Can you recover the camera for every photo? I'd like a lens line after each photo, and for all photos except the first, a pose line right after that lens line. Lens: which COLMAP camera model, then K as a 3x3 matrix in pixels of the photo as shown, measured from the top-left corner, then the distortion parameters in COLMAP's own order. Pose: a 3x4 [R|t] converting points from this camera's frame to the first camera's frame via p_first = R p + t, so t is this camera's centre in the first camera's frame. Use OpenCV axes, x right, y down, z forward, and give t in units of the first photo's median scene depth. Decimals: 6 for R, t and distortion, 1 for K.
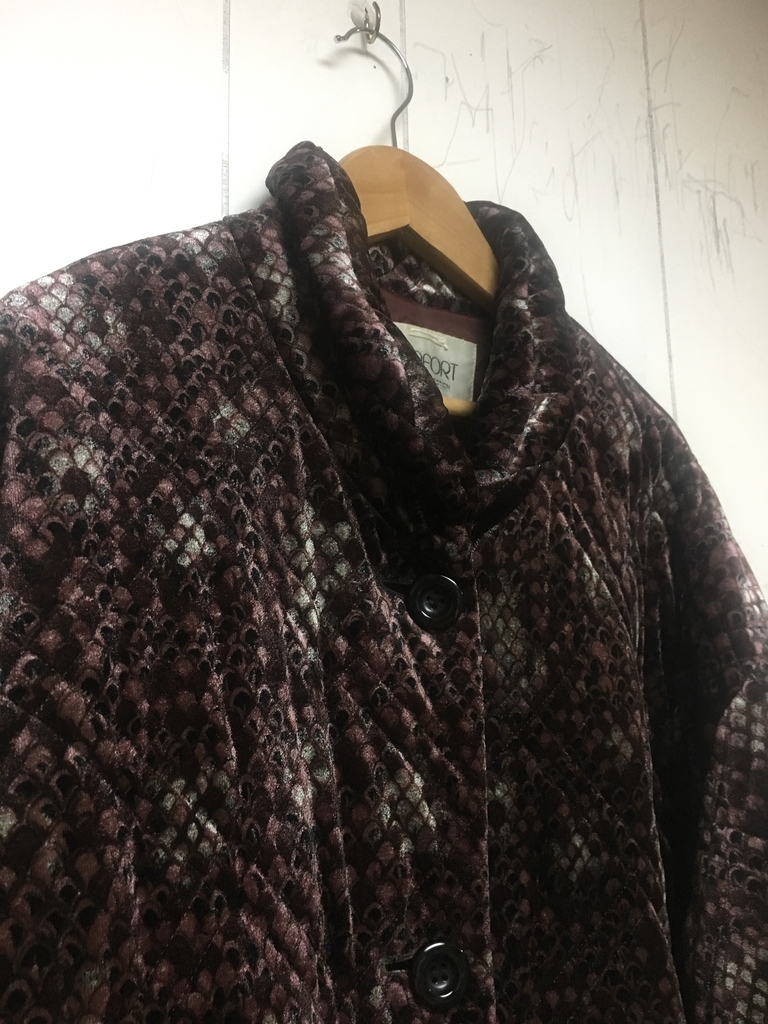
lens RADIAL K [[878.4, 0, 382.4], [0, 878.4, 510.5], [0, 0, 1]] dist [0.070191, -0.101554]
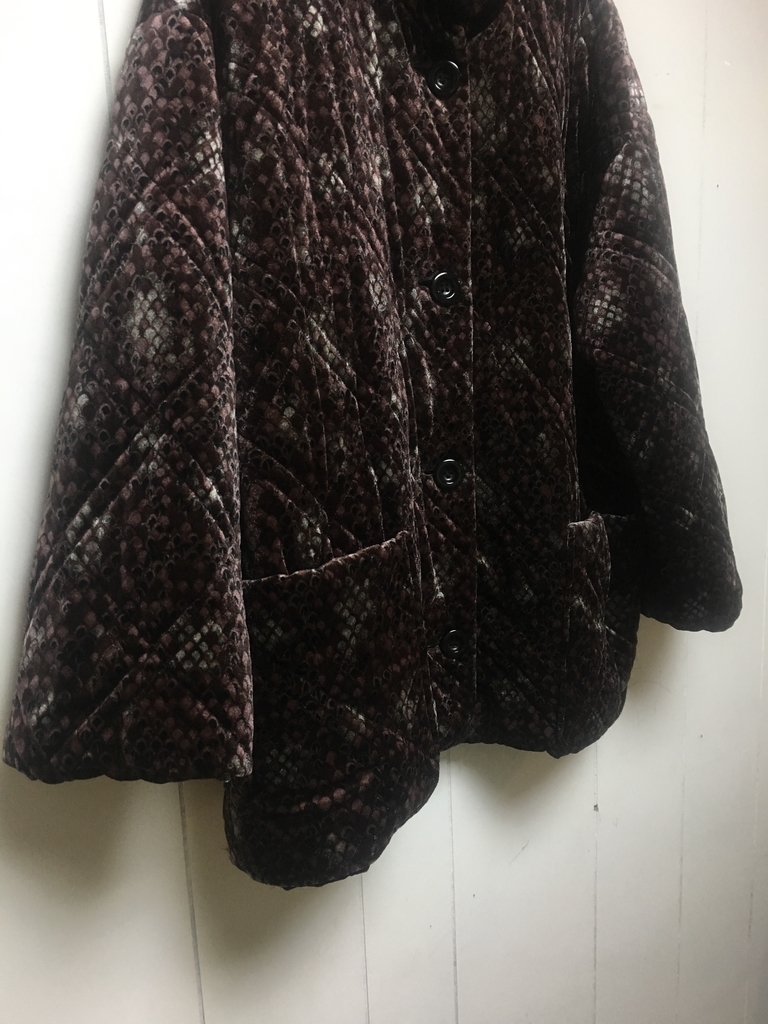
lens RADIAL K [[864.8, 0, 381.1], [0, 864.8, 502.7], [0, 0, 1]] dist [0.078963, -0.108068]
pose [[0.997925, -0.033574, 0.054947, -0.191999], [0.010480, 0.926619, 0.375855, 0.239541], [-0.063534, -0.374499, 0.925048, -0.904865]]
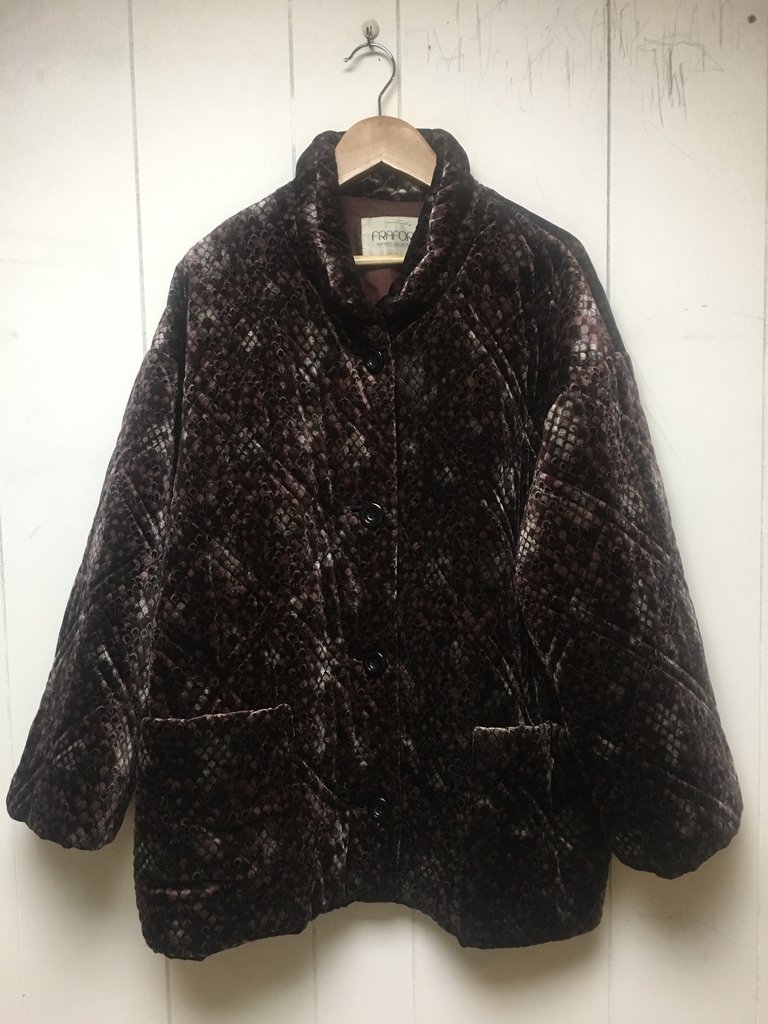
lens RADIAL K [[864.8, 0, 381.1], [0, 864.8, 502.7], [0, 0, 1]] dist [0.078963, -0.108068]
pose [[0.844002, 0.043048, -0.534610, 1.332677], [0.094514, 0.969237, 0.227258, -0.045538], [0.527947, -0.242334, 0.813969, -0.893126]]
